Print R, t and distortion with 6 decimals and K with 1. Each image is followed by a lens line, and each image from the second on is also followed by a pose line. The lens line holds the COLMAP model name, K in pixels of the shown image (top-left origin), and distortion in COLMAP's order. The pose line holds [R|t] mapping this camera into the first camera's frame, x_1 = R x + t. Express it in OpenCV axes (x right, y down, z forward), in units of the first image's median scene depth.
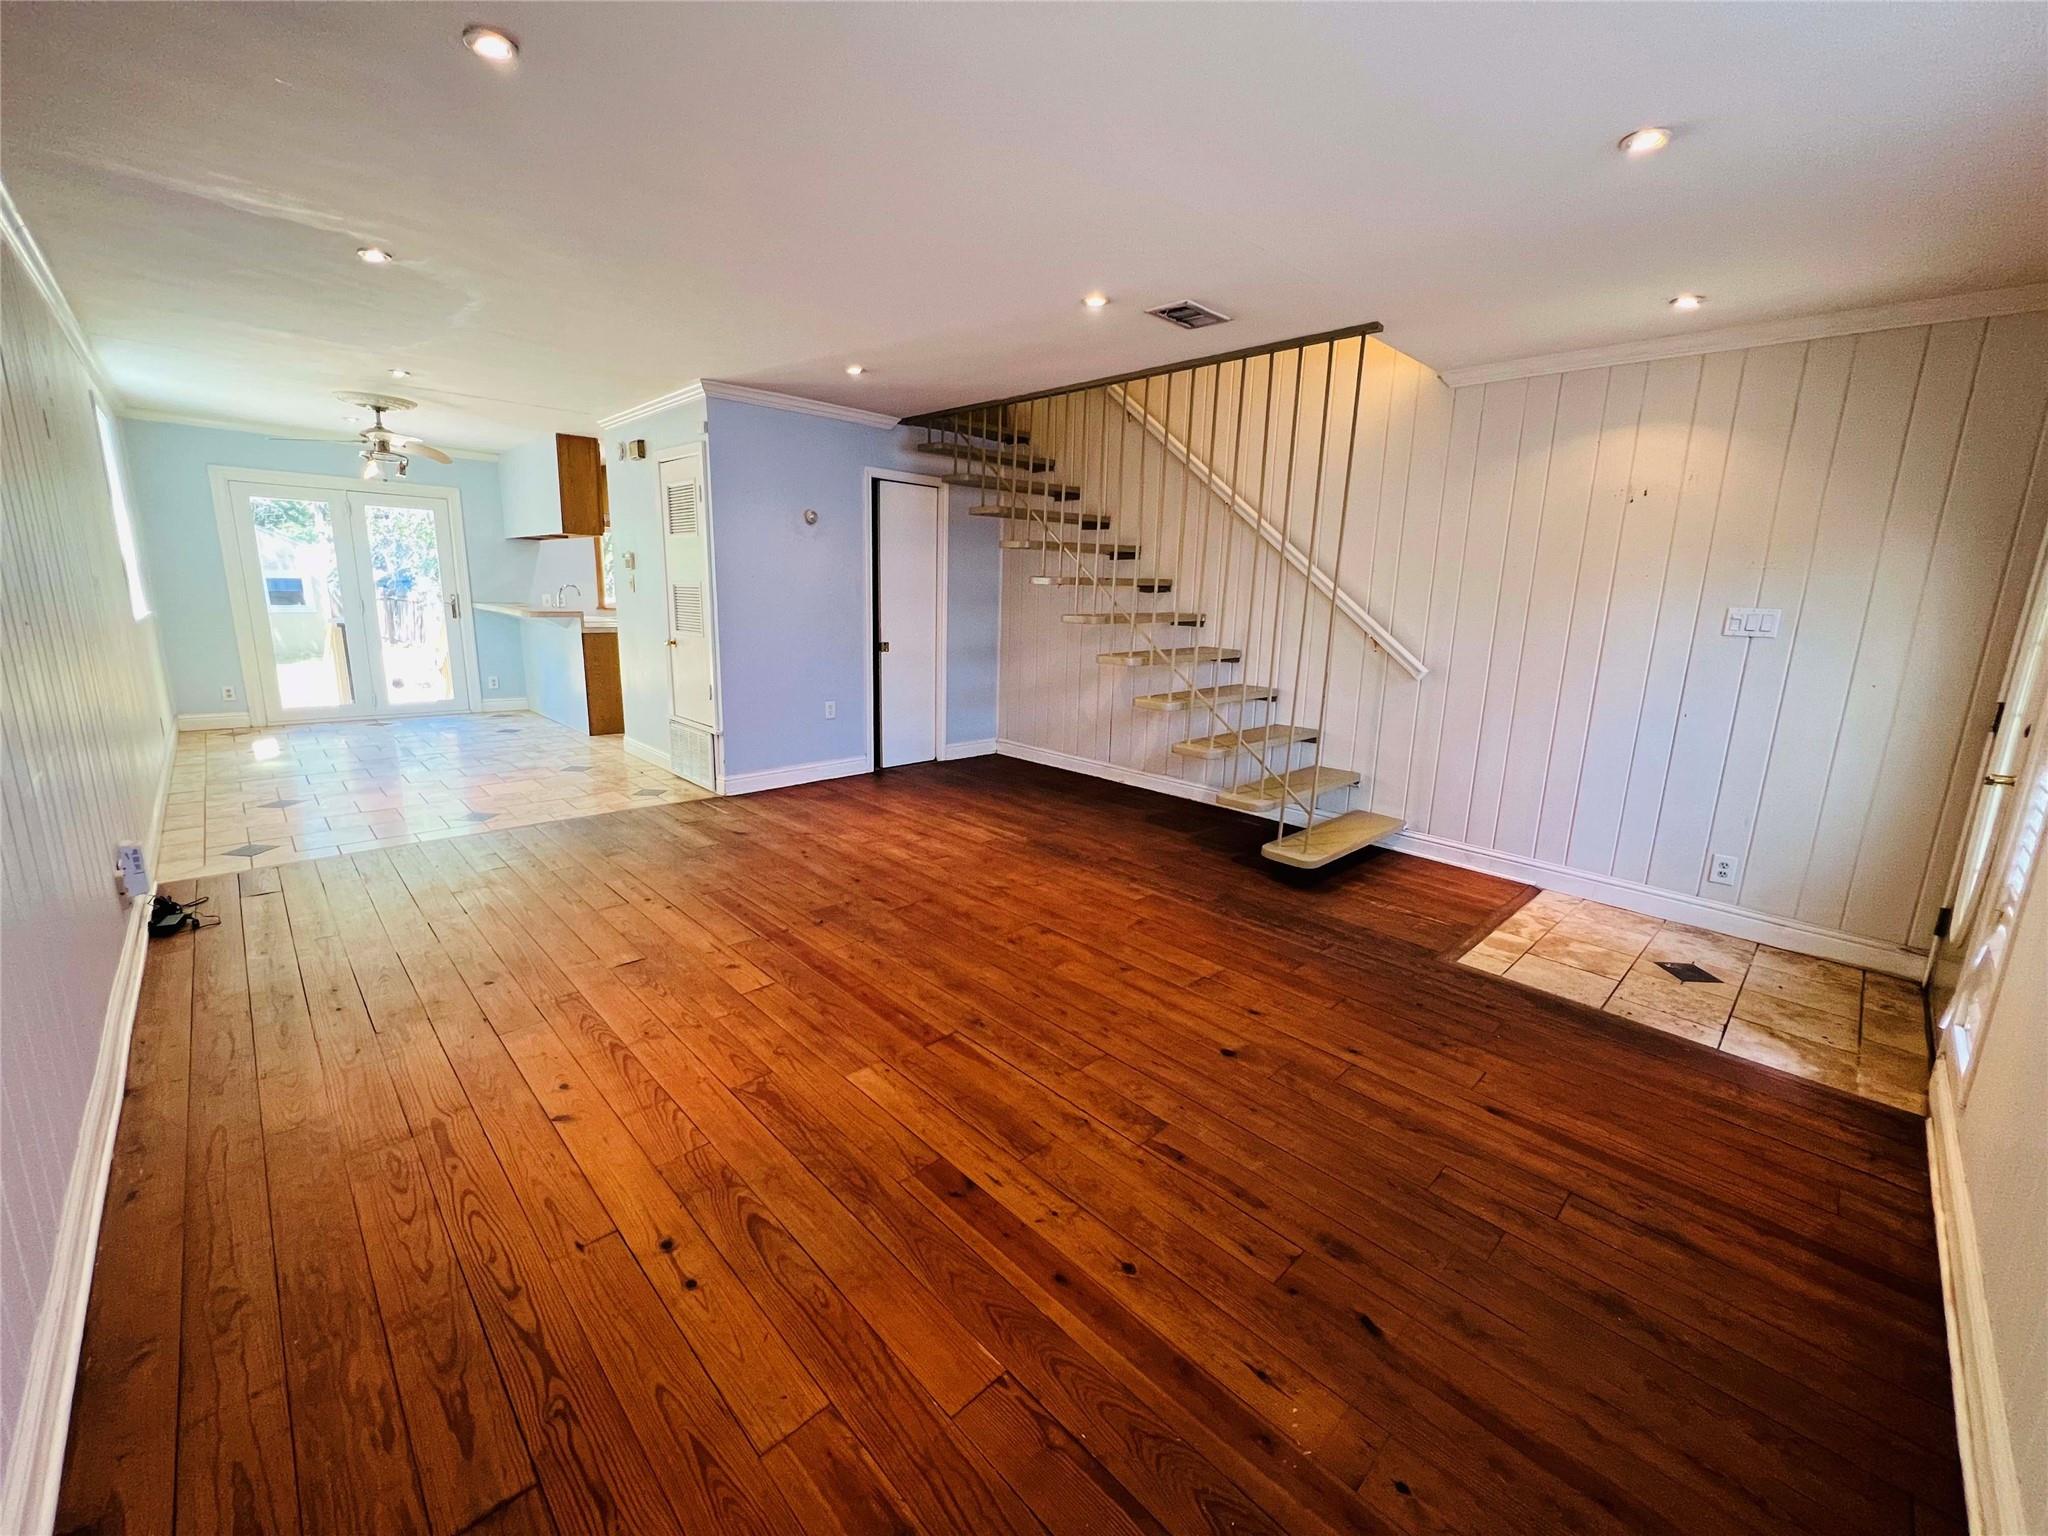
lens RADIAL K [[817.8, 0, 1011.6], [0, 817.8, 759.7], [0, 0, 1]] dist [-0.000826, 0.000615]
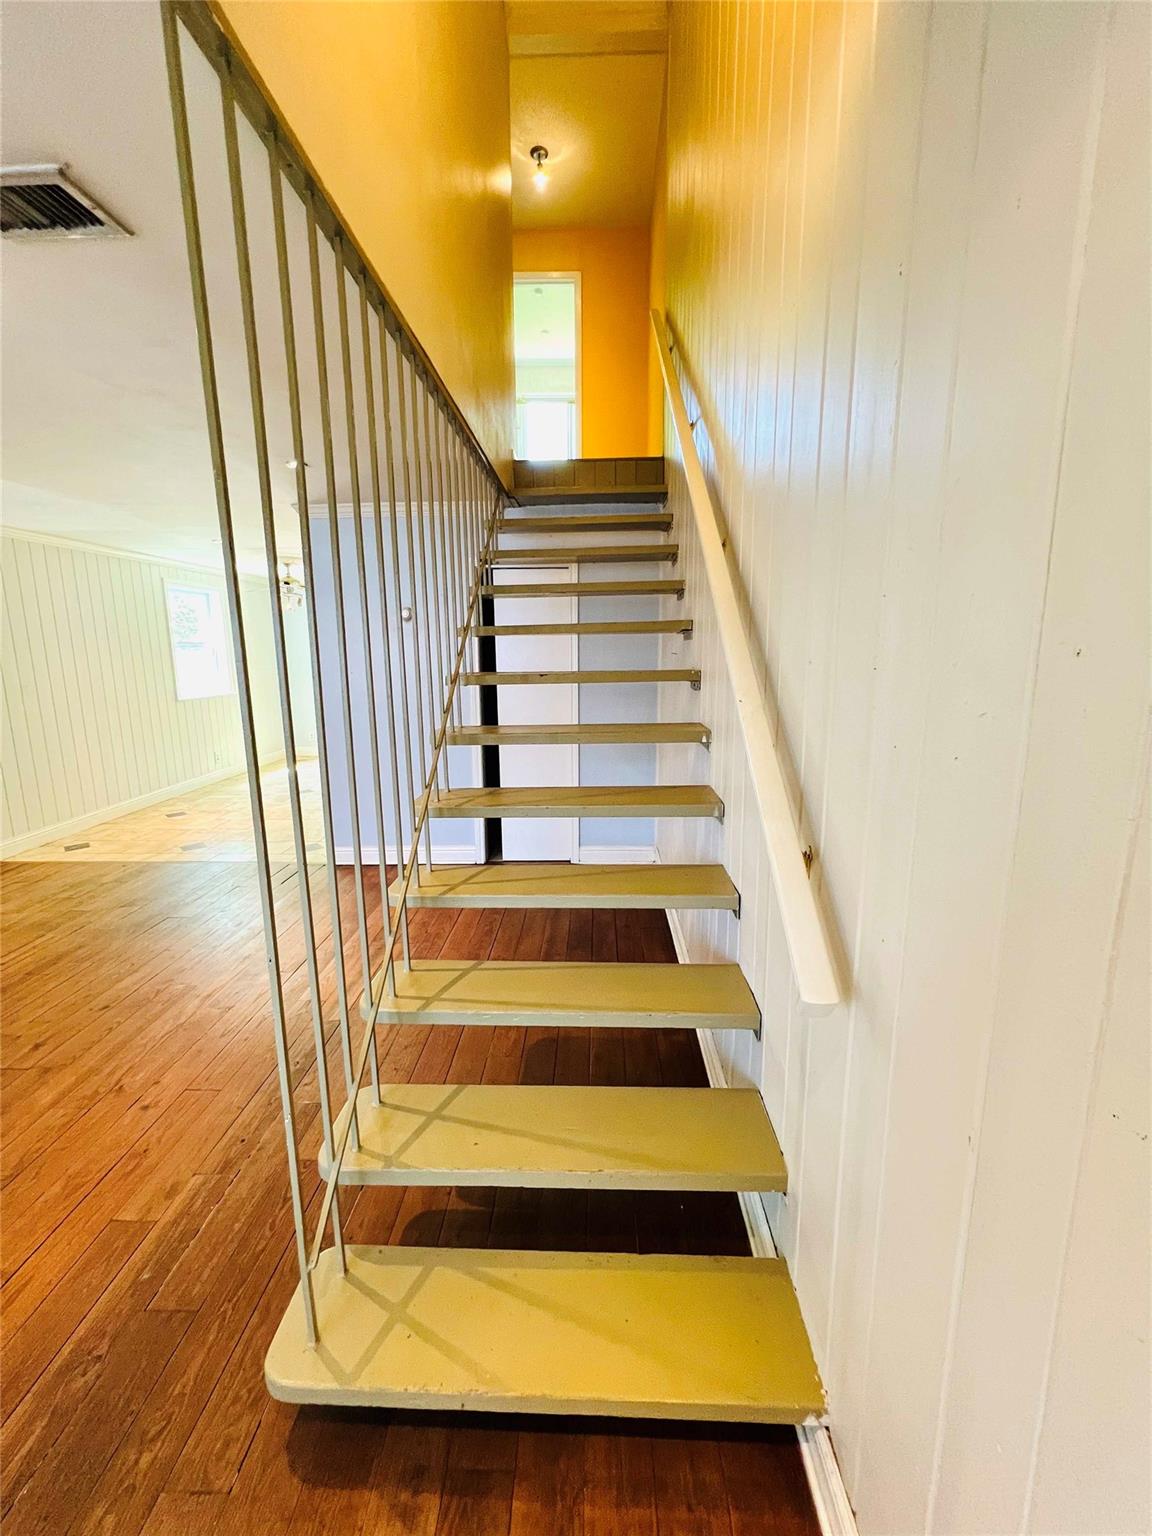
lens RADIAL K [[613.3, 0, 577.3], [0, 613.3, 770.0], [0, 0, 1]] dist [-0.000826, 0.000615]
pose [[0.700009, 0.103040, -0.706661, 0.889488], [-0.117760, 0.992645, 0.028088, -0.279689], [0.704357, 0.063554, 0.706995, 1.164715]]
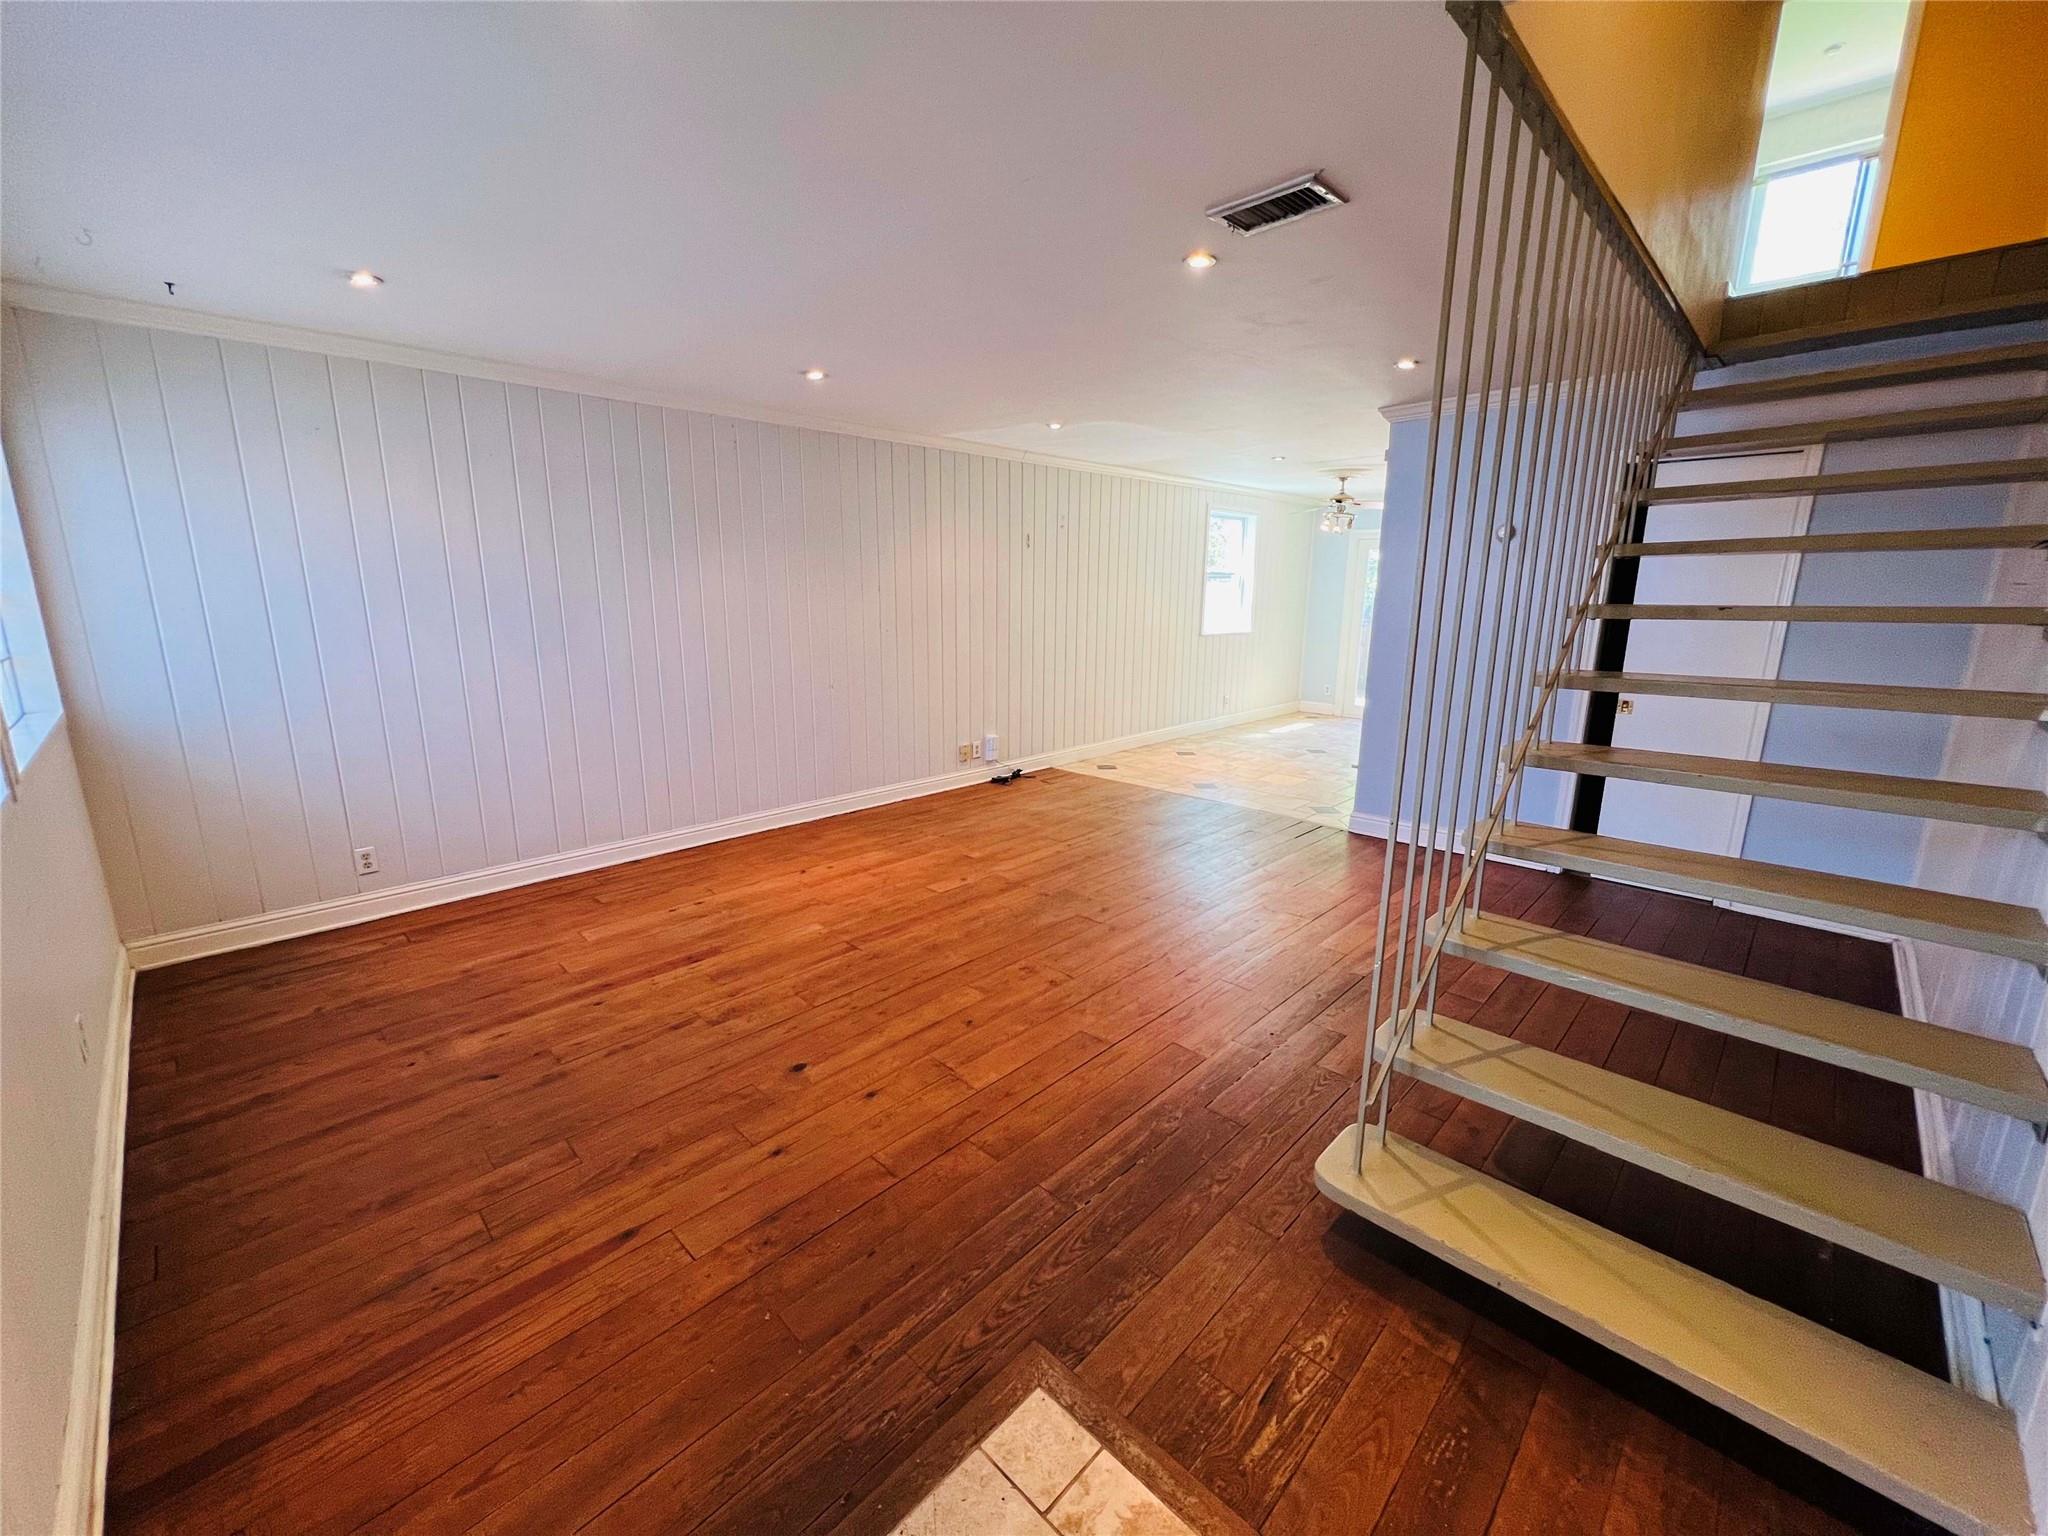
lens RADIAL K [[817.8, 0, 1021.3], [0, 817.8, 765.2], [0, 0, 1]] dist [-0.000826, 0.000615]
pose [[0.031152, 0.182361, -0.982738, 1.074560], [-0.208003, 0.962872, 0.172081, -0.217673], [0.977632, 0.199052, 0.067927, 0.990584]]
